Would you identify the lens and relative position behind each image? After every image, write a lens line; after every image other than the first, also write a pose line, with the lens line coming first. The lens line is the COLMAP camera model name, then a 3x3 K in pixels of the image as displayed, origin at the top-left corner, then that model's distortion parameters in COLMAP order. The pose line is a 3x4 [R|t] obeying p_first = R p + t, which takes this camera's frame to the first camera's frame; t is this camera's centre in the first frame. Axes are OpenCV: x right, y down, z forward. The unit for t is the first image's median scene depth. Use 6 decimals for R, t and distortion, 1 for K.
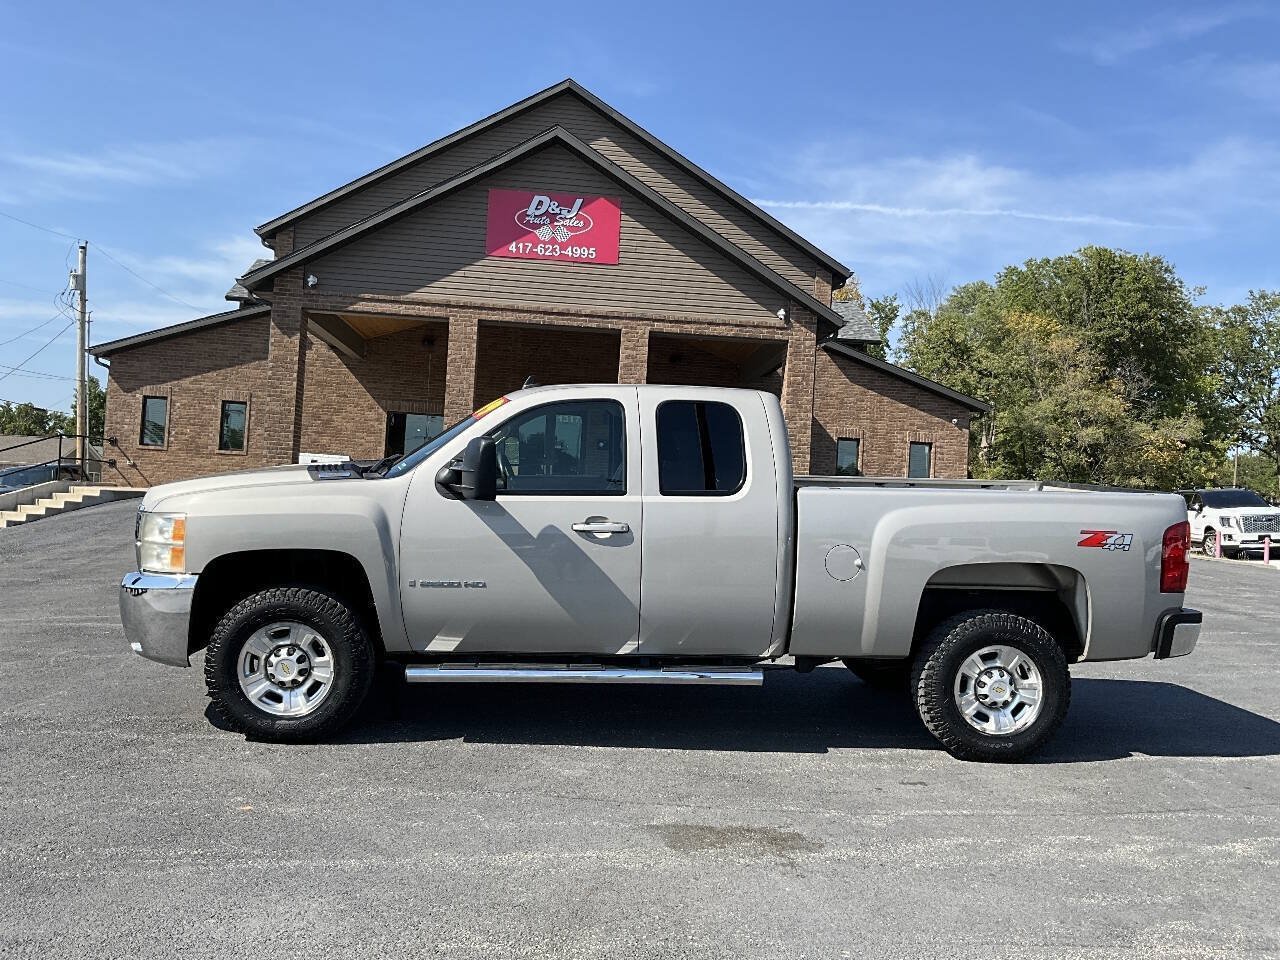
lens RADIAL K [[1063.0, 0, 632.3], [0, 1063.0, 482.2], [0, 0, 1]] dist [0.029930, -0.056627]
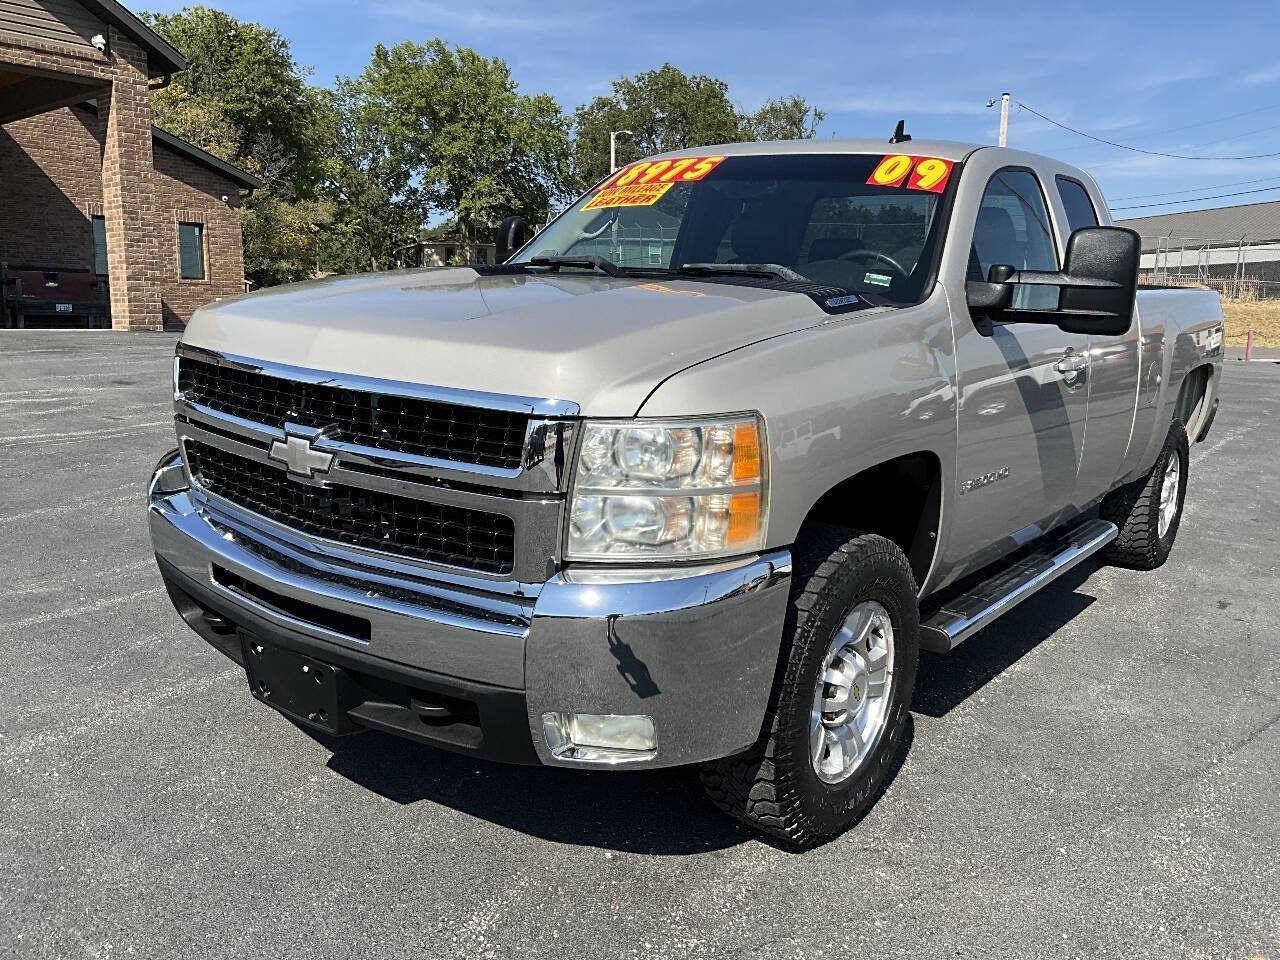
lens RADIAL K [[1063.0, 0, 636.1], [0, 1063.0, 482.9], [0, 0, 1]] dist [0.029930, -0.056627]
pose [[0.666506, -0.162027, 0.727679, -0.147461], [0.012875, 0.978452, 0.206072, -0.005287], [-0.745388, -0.127979, 0.654231, 0.151925]]
